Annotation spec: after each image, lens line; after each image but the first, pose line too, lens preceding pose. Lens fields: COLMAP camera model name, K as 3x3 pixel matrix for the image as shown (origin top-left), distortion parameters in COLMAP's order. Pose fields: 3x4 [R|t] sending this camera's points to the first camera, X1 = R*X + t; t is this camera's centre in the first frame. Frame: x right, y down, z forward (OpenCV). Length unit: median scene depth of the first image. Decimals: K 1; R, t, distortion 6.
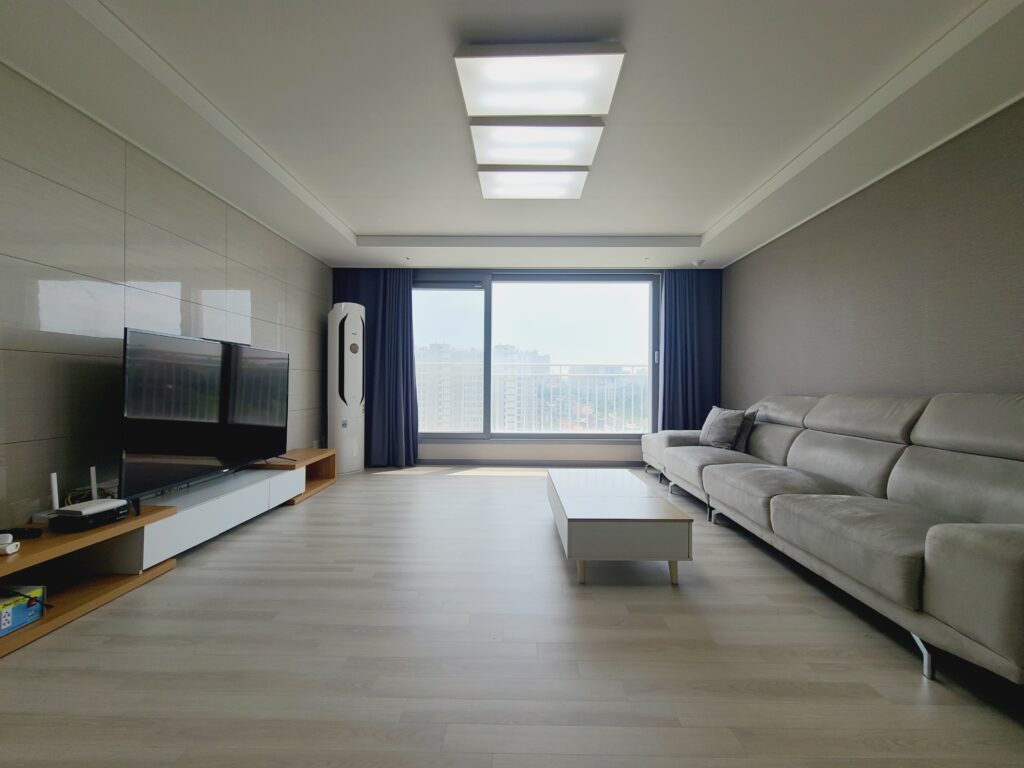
lens RADIAL K [[404.3, 0, 446.3], [0, 404.3, 383.6], [0, 0, 1]] dist [0.000347, -0.000070]
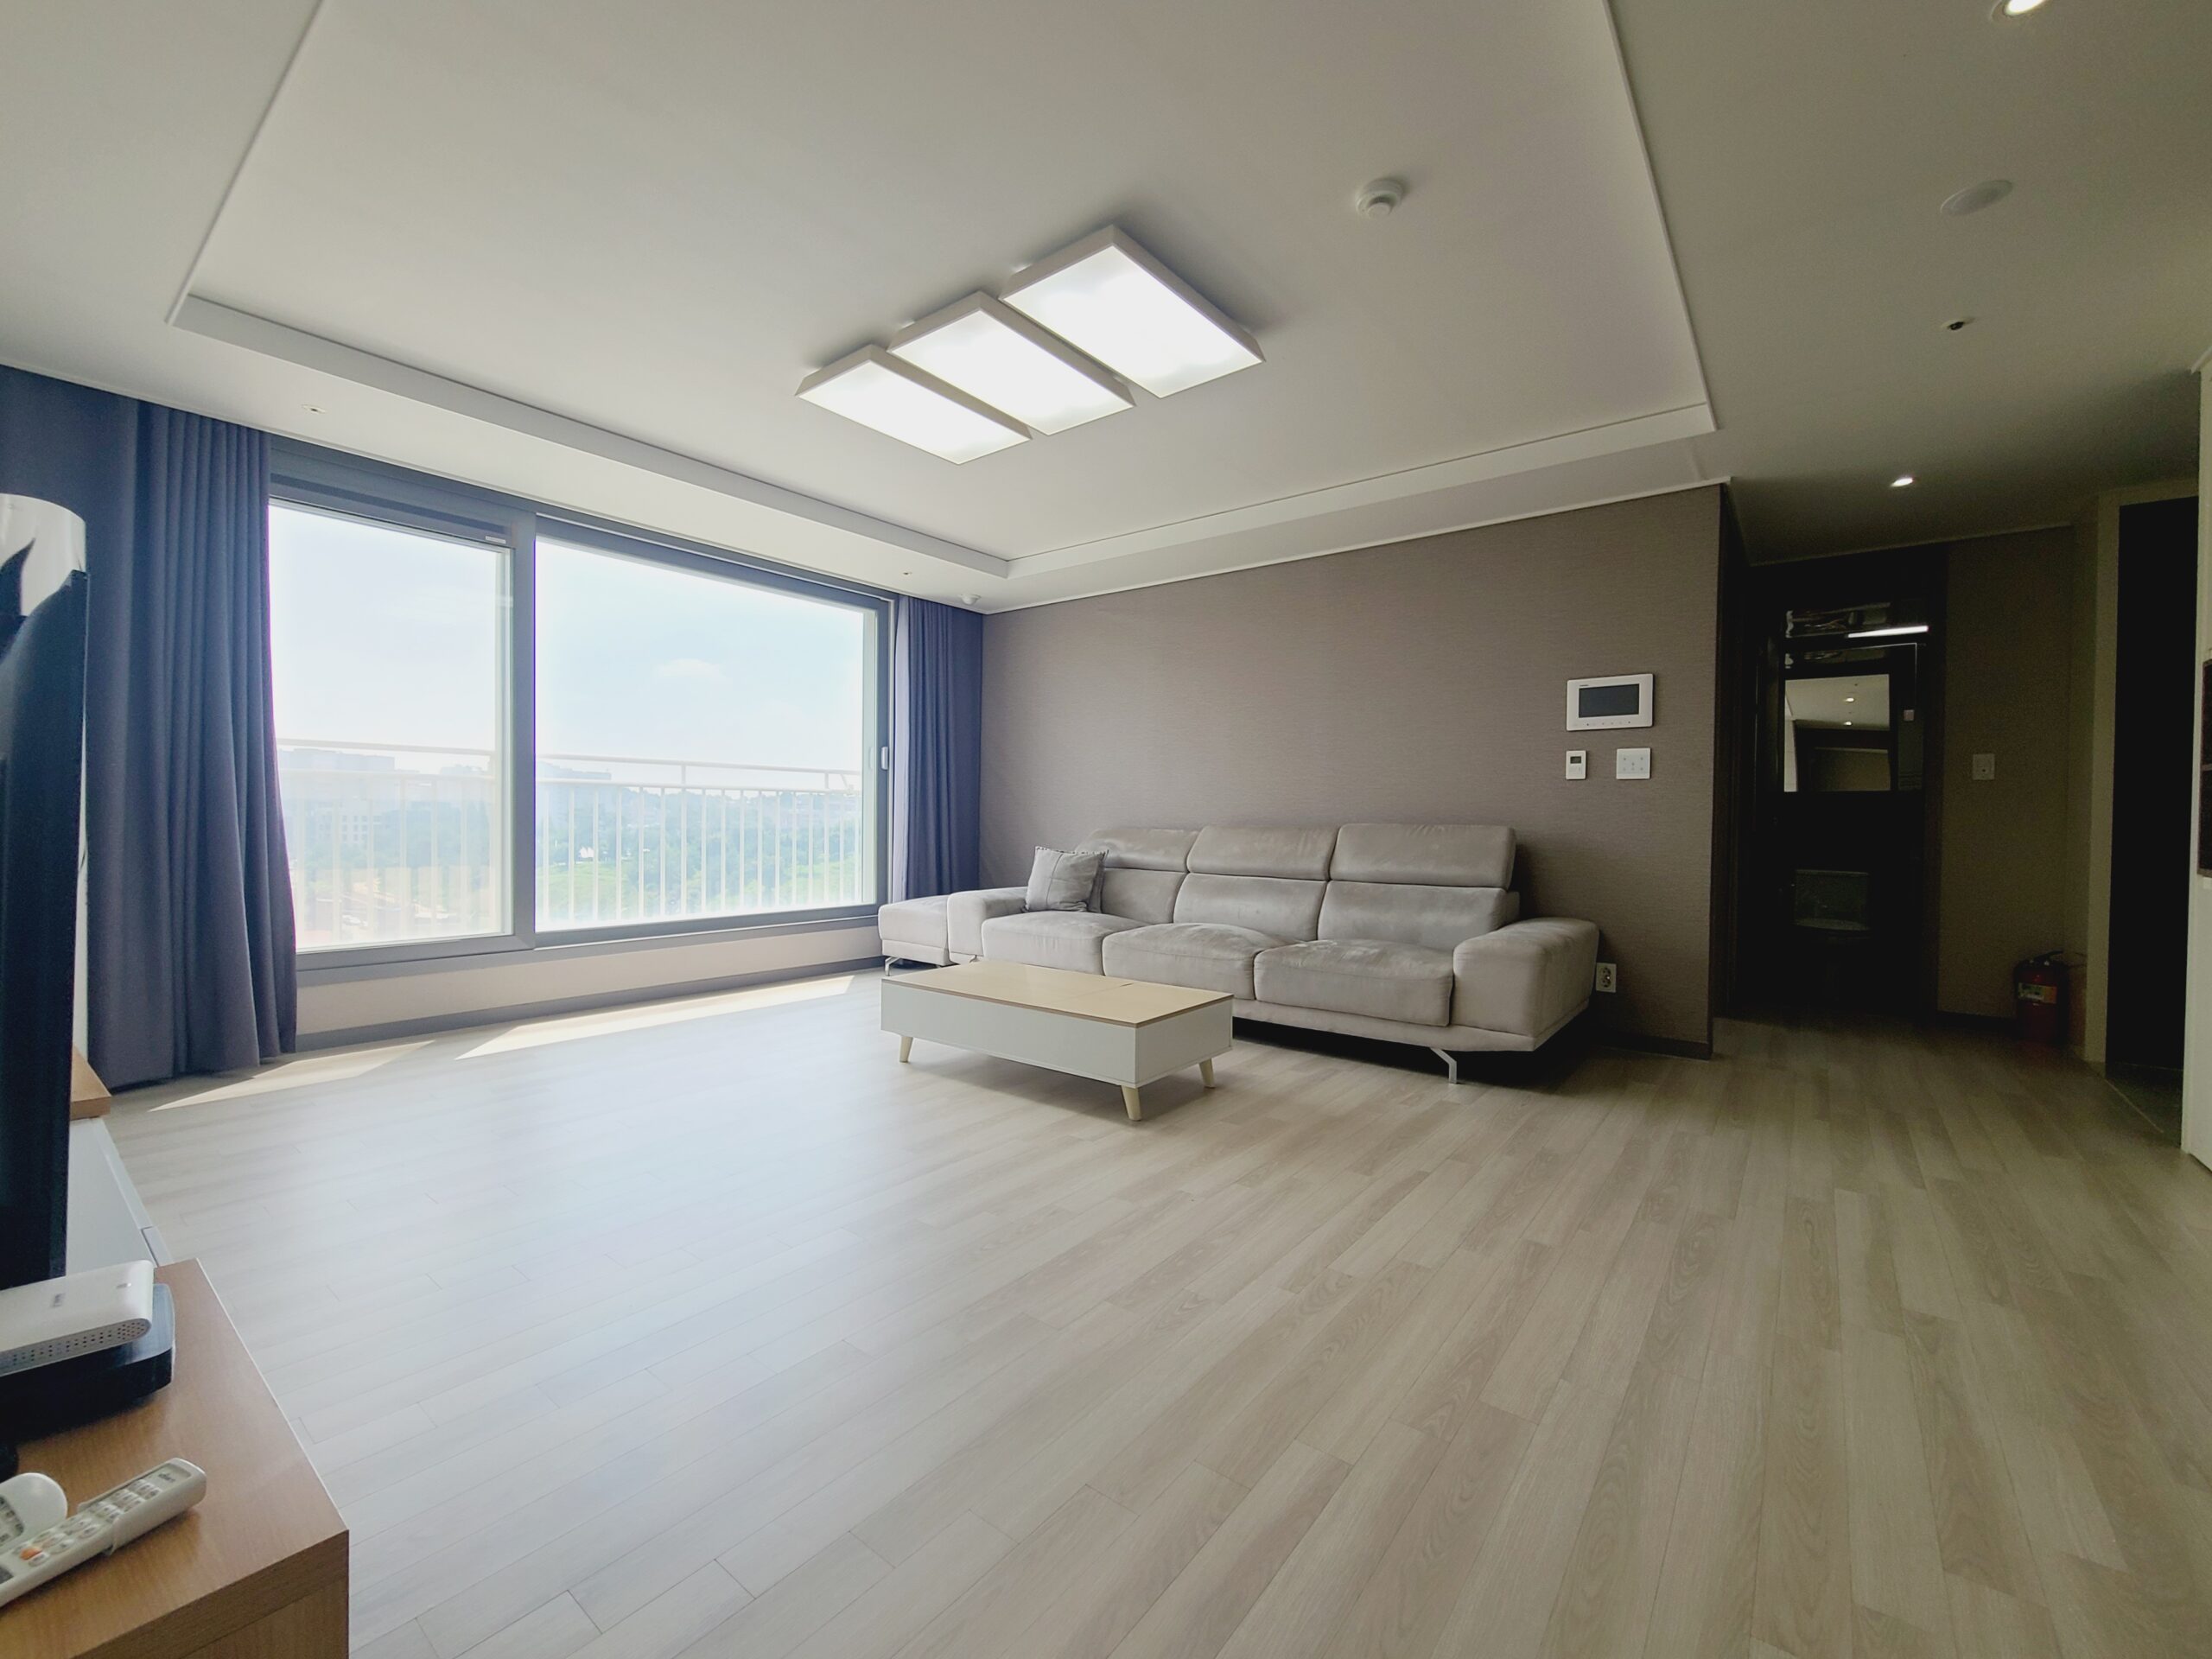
lens RADIAL K [[905.4, 0, 1106.0], [0, 905.4, 829.5], [0, 0, 1]] dist [-0.001554, -0.000421]
pose [[0.607604, -0.008549, 0.794194, -0.435206], [-0.012330, 0.999720, 0.020195, 0.000401], [-0.794145, -0.022063, 0.607328, 0.090178]]
